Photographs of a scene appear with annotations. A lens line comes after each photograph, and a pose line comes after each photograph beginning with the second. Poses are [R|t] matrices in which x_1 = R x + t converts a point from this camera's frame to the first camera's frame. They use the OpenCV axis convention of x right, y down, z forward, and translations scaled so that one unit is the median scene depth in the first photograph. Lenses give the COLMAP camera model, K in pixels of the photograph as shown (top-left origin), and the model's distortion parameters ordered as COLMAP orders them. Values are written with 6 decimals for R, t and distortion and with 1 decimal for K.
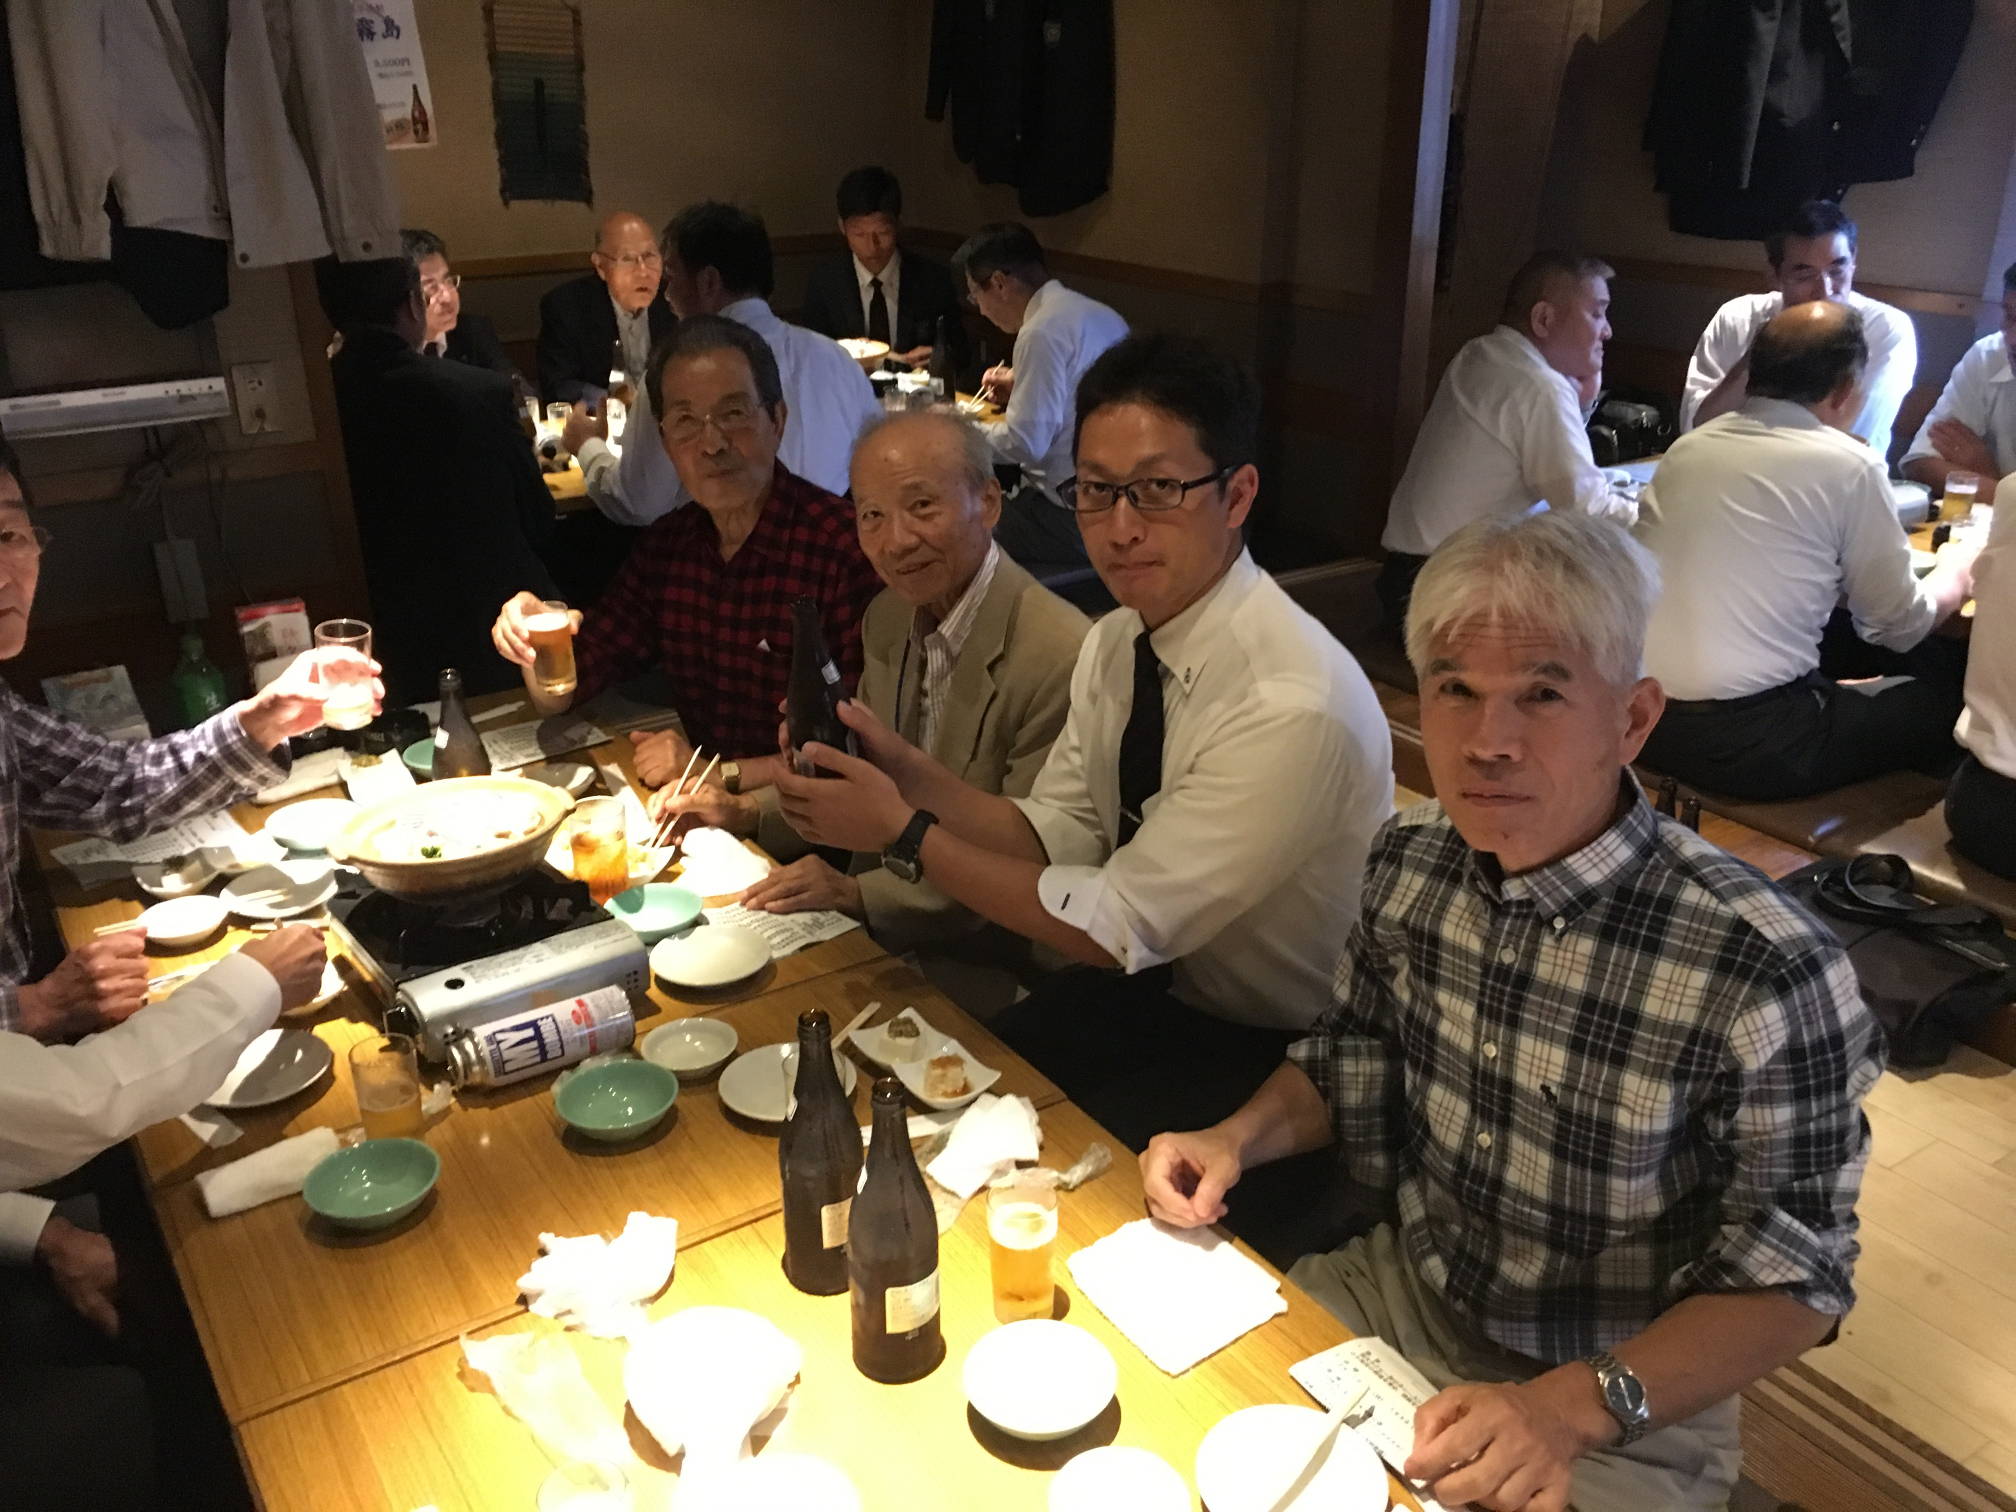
lens RADIAL K [[1752.4, 0, 1029.7], [0, 1752.4, 766.3], [0, 0, 1]] dist [0.029018, -0.012617]
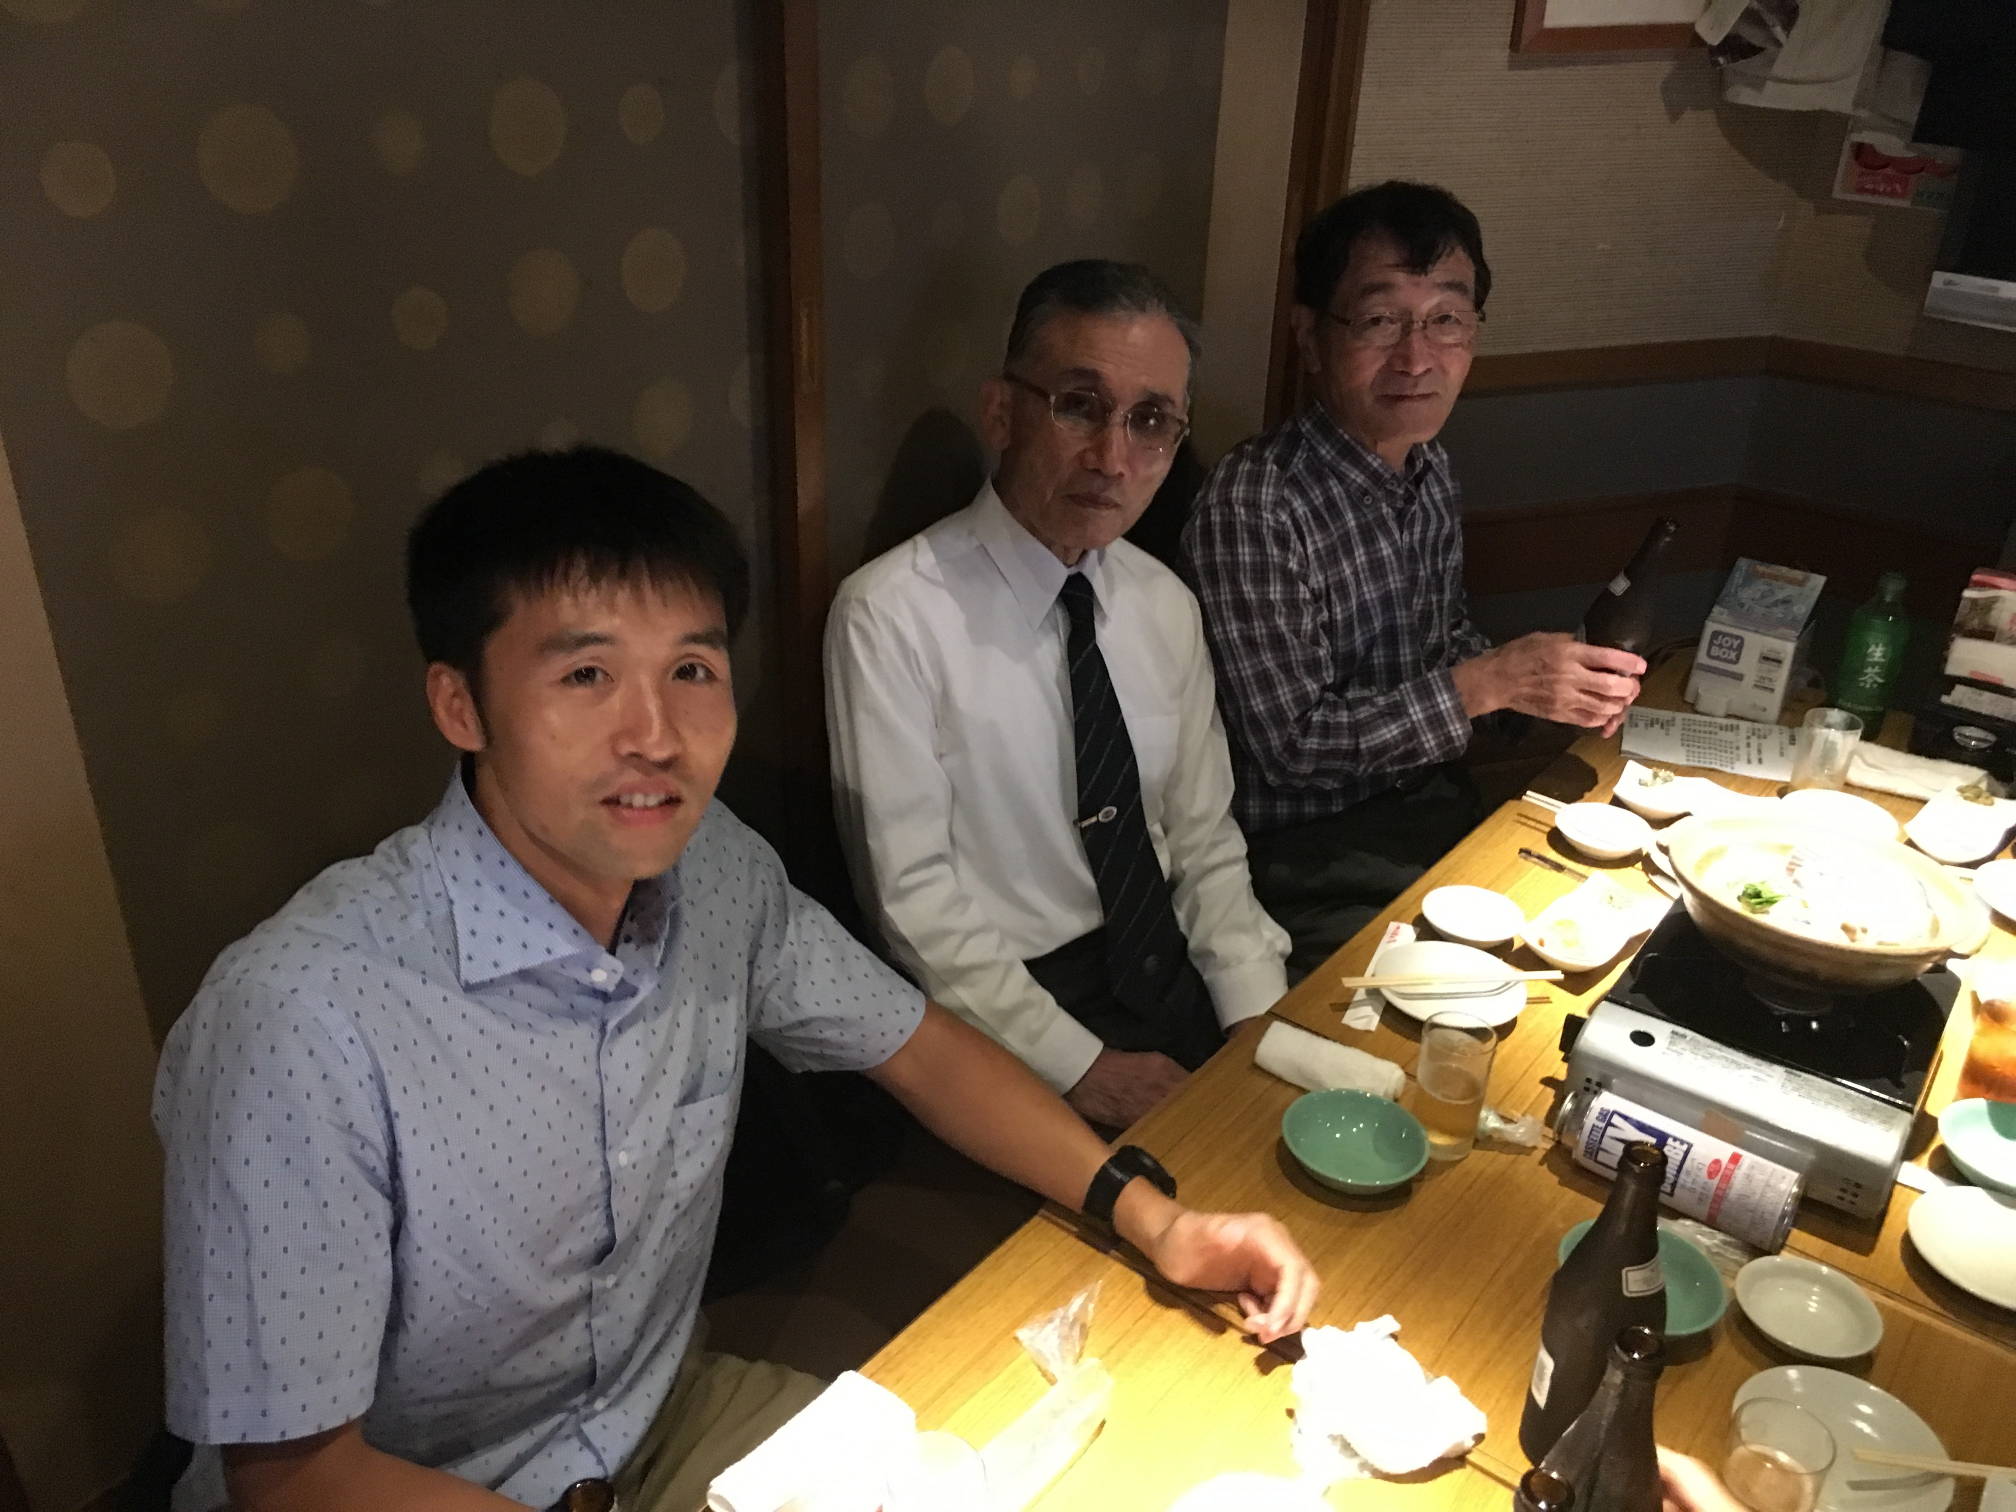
lens RADIAL K [[1752.4, 0, 1029.7], [0, 1752.4, 766.3], [0, 0, 1]] dist [0.029018, -0.012617]
pose [[0.289837, 0.453687, -0.842711, 0.217879], [-0.400227, 0.857276, 0.323877, -0.133426], [0.869375, 0.243404, 0.430048, 0.369901]]
